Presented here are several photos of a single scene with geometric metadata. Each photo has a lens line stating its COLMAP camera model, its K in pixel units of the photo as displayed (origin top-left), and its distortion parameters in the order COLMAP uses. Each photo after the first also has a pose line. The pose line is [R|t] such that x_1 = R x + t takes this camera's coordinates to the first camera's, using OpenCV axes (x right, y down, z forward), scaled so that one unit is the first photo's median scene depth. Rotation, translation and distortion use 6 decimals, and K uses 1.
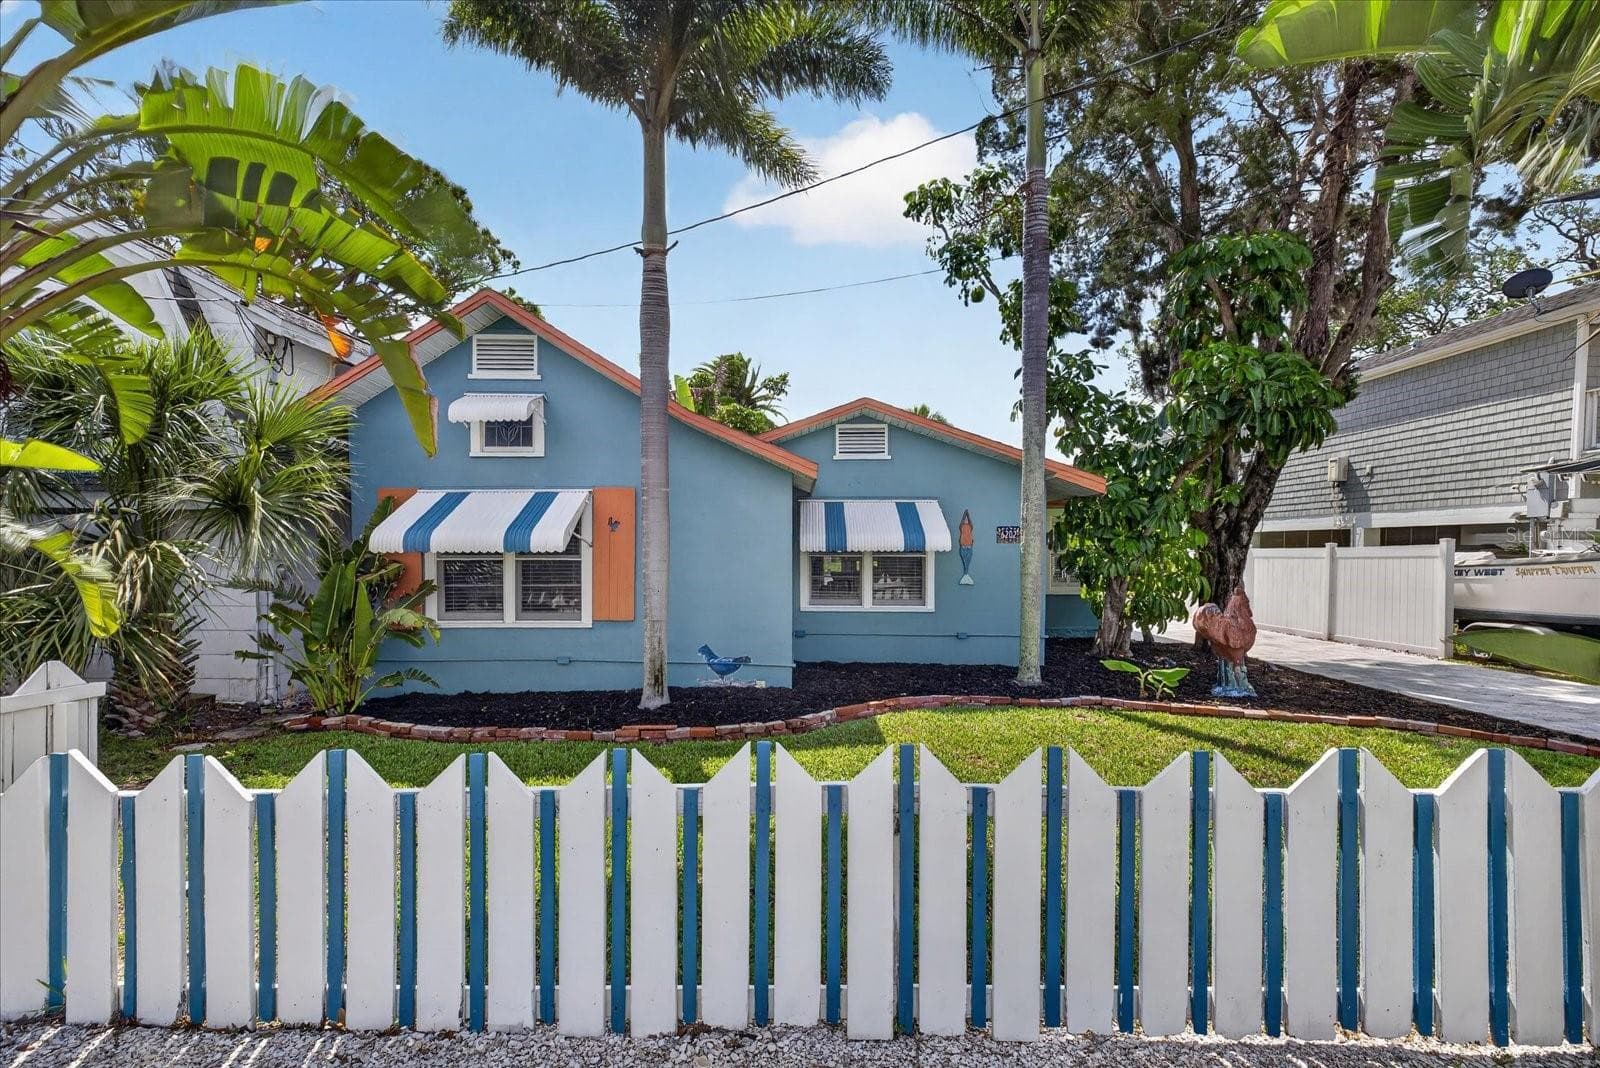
lens RADIAL K [[692.8, 0, 801.0], [0, 692.8, 576.0], [0, 0, 1]] dist [-0.001241, -0.000371]
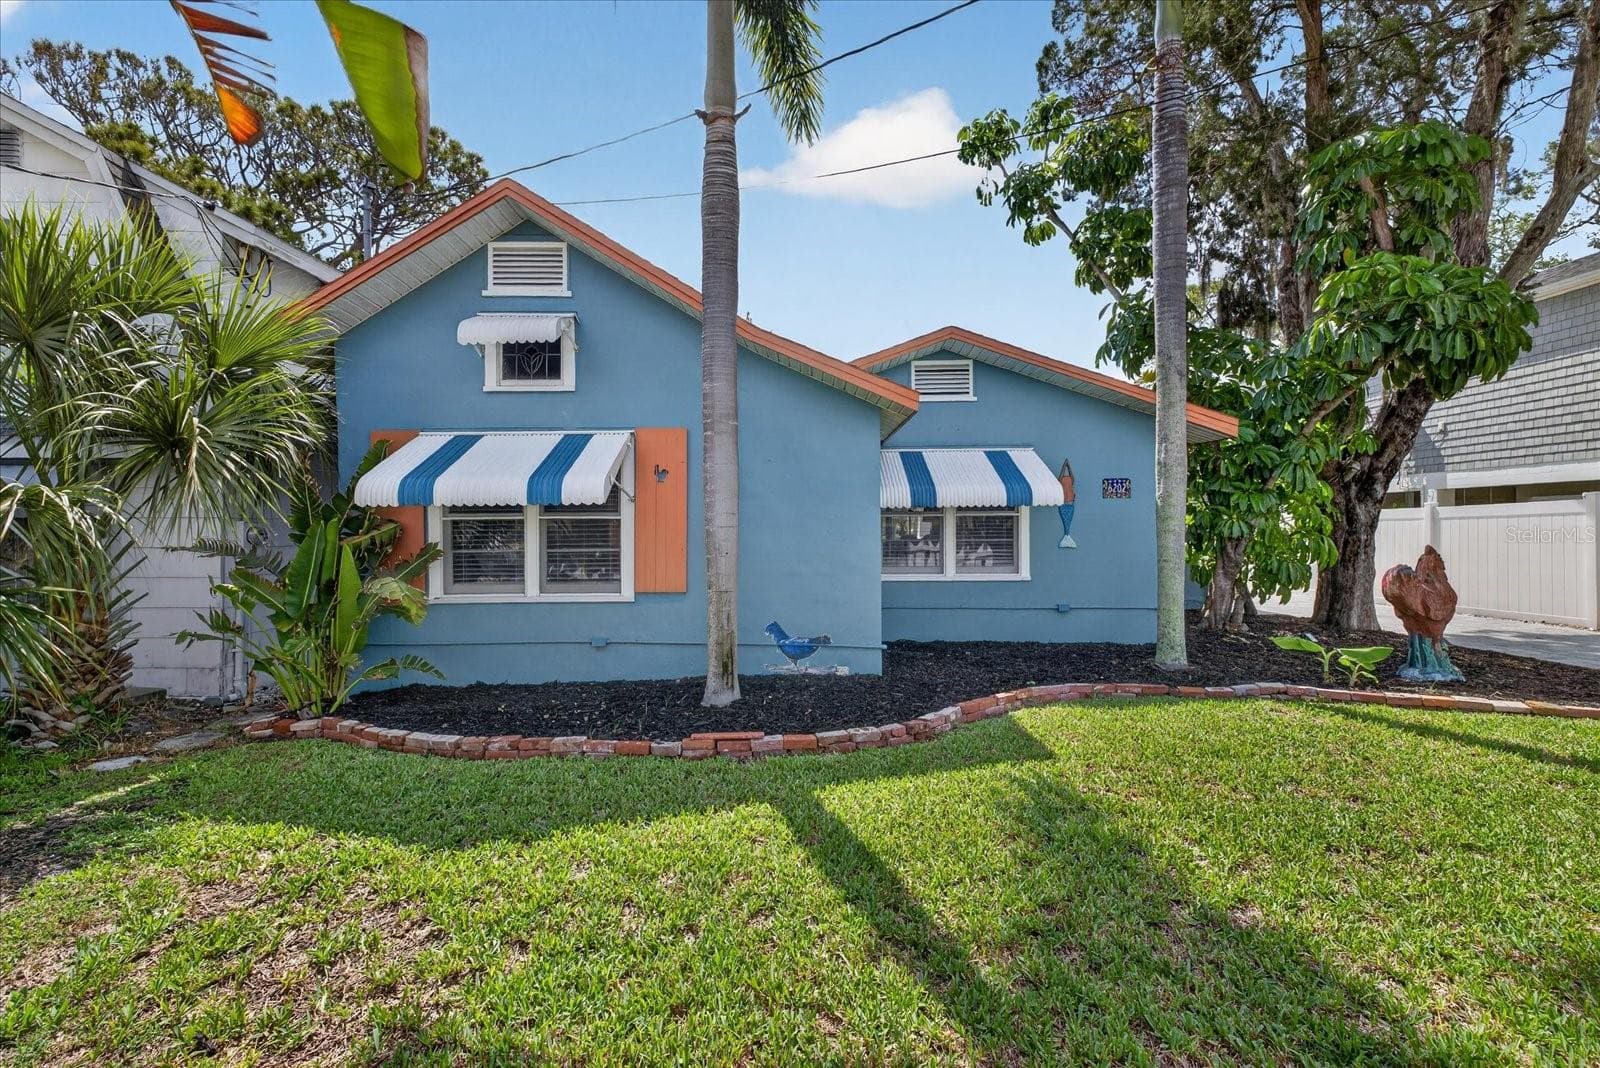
lens RADIAL K [[677.7, 0, 800.0], [0, 677.7, 534.0], [0, 0, 1]] dist [-0.001828, -0.000359]
pose [[0.999938, -0.009005, -0.006580, -0.105295], [0.008831, 0.999623, -0.026005, 0.018751], [0.006811, 0.025946, 0.999640, 0.215545]]
